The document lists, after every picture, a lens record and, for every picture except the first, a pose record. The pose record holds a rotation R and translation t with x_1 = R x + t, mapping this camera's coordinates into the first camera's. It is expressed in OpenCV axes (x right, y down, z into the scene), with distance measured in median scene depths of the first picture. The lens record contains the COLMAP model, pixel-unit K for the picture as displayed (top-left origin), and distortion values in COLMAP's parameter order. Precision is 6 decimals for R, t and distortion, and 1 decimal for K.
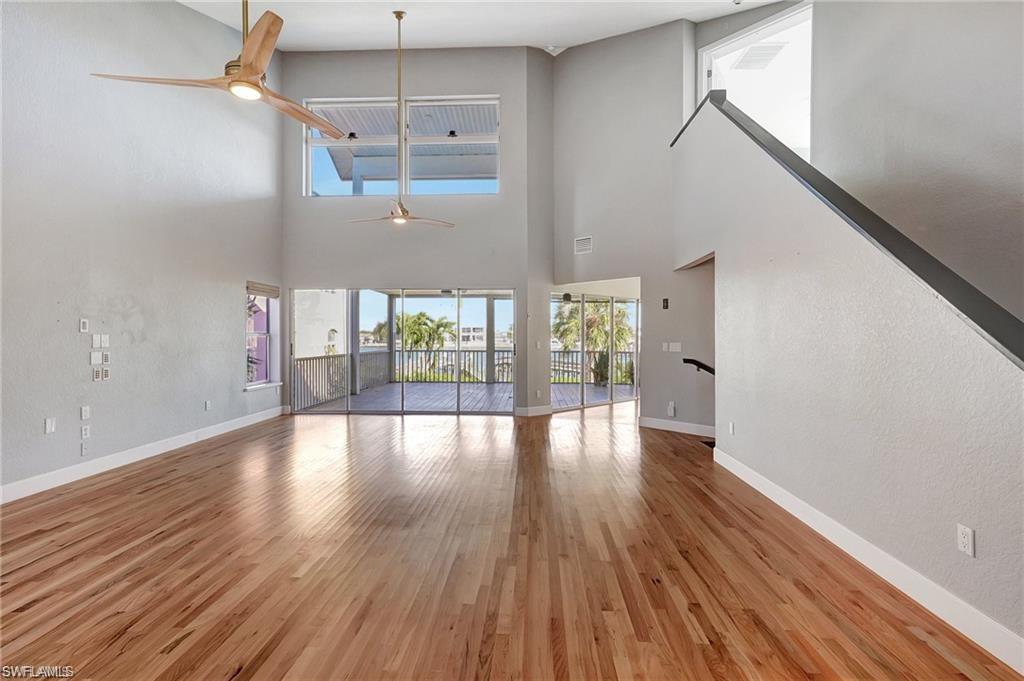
lens RADIAL K [[501.8, 0, 508.6], [0, 501.8, 323.2], [0, 0, 1]] dist [0.020824, -0.000026]
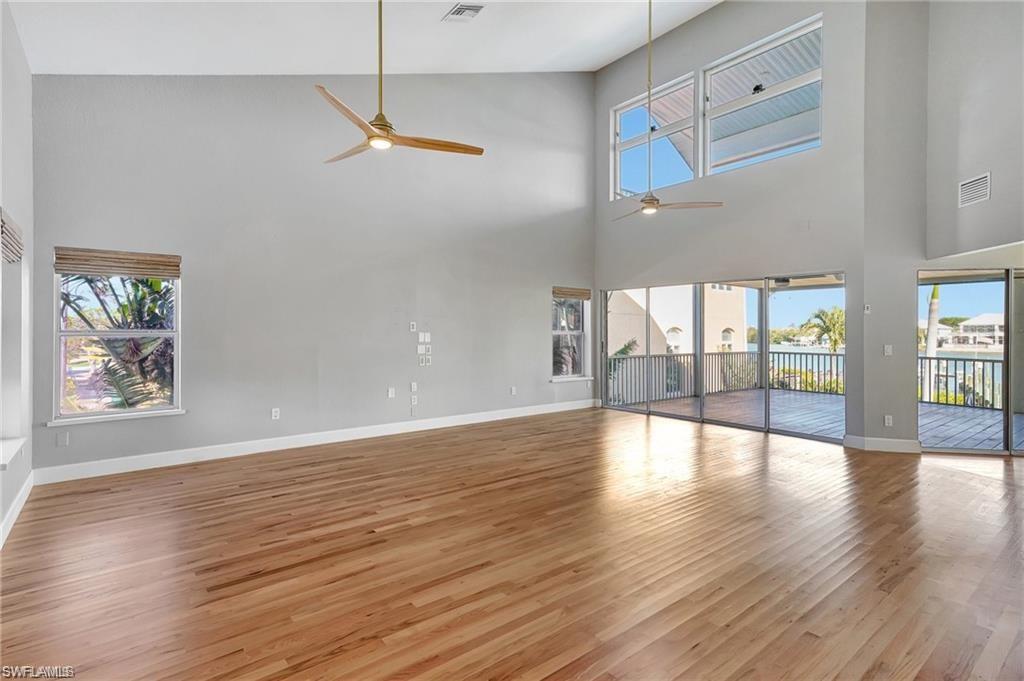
lens RADIAL K [[500.0, 0, 509.0], [0, 500.0, 332.2], [0, 0, 1]] dist [0.021926, 0.000601]
pose [[0.663946, 0.001851, -0.747778, 0.244190], [0.012609, 0.999827, 0.013671, 0.002493], [0.747674, -0.018506, 0.663808, 0.152790]]
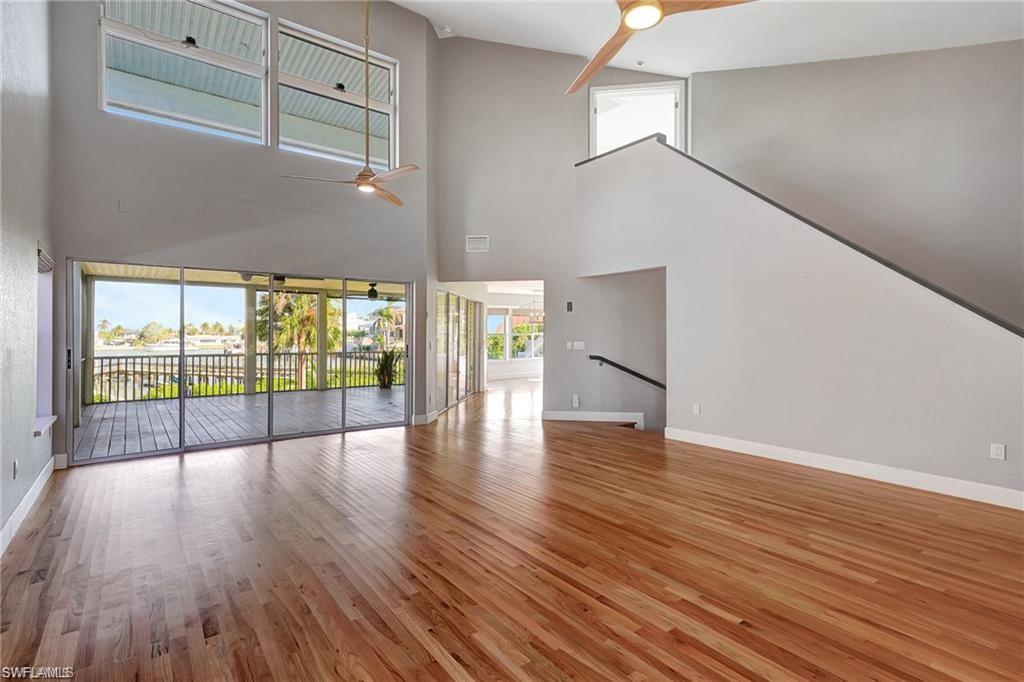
lens RADIAL K [[499.8, 0, 513.1], [0, 499.8, 319.3], [0, 0, 1]] dist [0.025634, 0.000625]
pose [[0.764400, 0.019994, 0.644432, -0.437116], [-0.016055, 0.999799, -0.011976, 0.003978], [-0.644542, -0.001191, 0.764568, 0.205736]]
